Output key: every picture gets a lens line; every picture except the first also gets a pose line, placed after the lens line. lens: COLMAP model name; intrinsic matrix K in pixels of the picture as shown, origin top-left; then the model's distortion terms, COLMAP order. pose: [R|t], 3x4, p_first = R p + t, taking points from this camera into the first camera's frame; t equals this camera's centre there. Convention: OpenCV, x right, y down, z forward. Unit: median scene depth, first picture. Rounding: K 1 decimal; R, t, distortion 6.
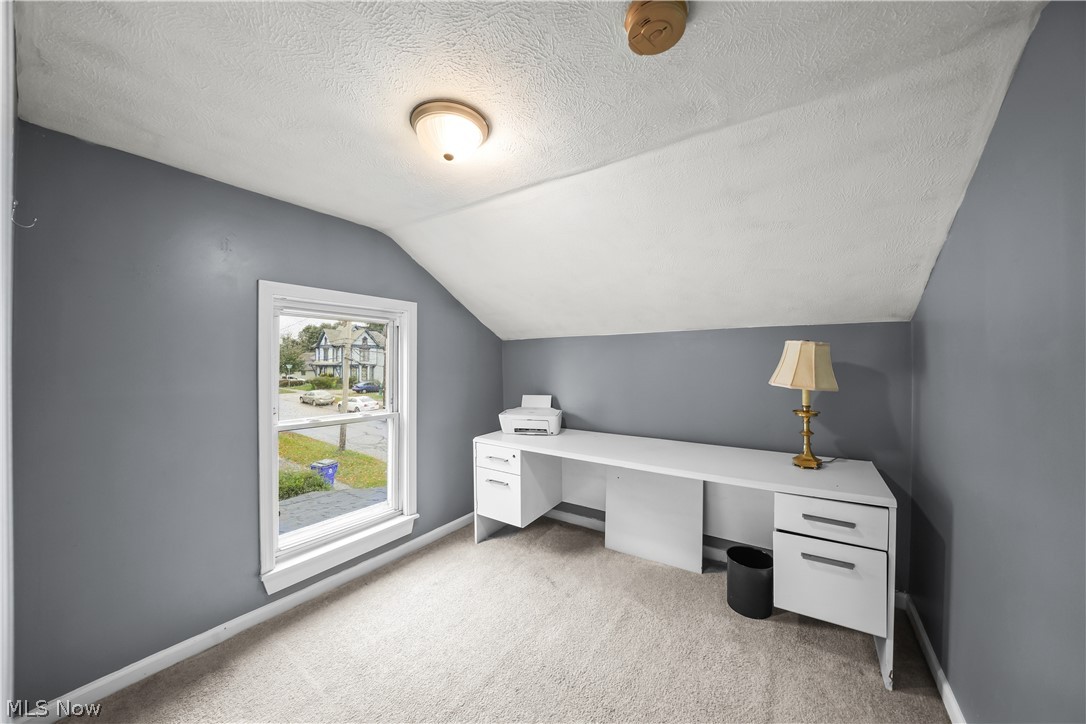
lens RADIAL K [[376.6, 0, 541.2], [0, 376.6, 366.1], [0, 0, 1]] dist [-0.020195, 0.000206]
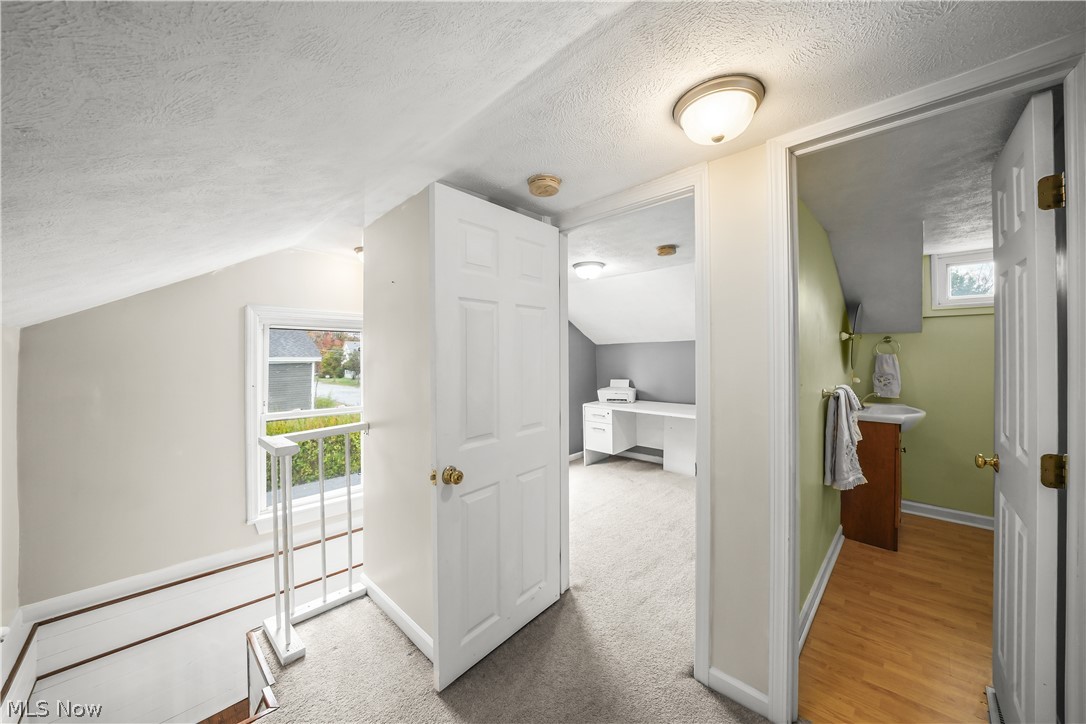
lens RADIAL K [[376.6, 0, 551.6], [0, 376.6, 359.0], [0, 0, 1]] dist [-0.020195, 0.000206]
pose [[0.986973, -0.009588, -0.160598, -0.044223], [0.008969, 0.999949, -0.004583, -0.005532], [0.160633, 0.003083, 0.987009, -0.687461]]
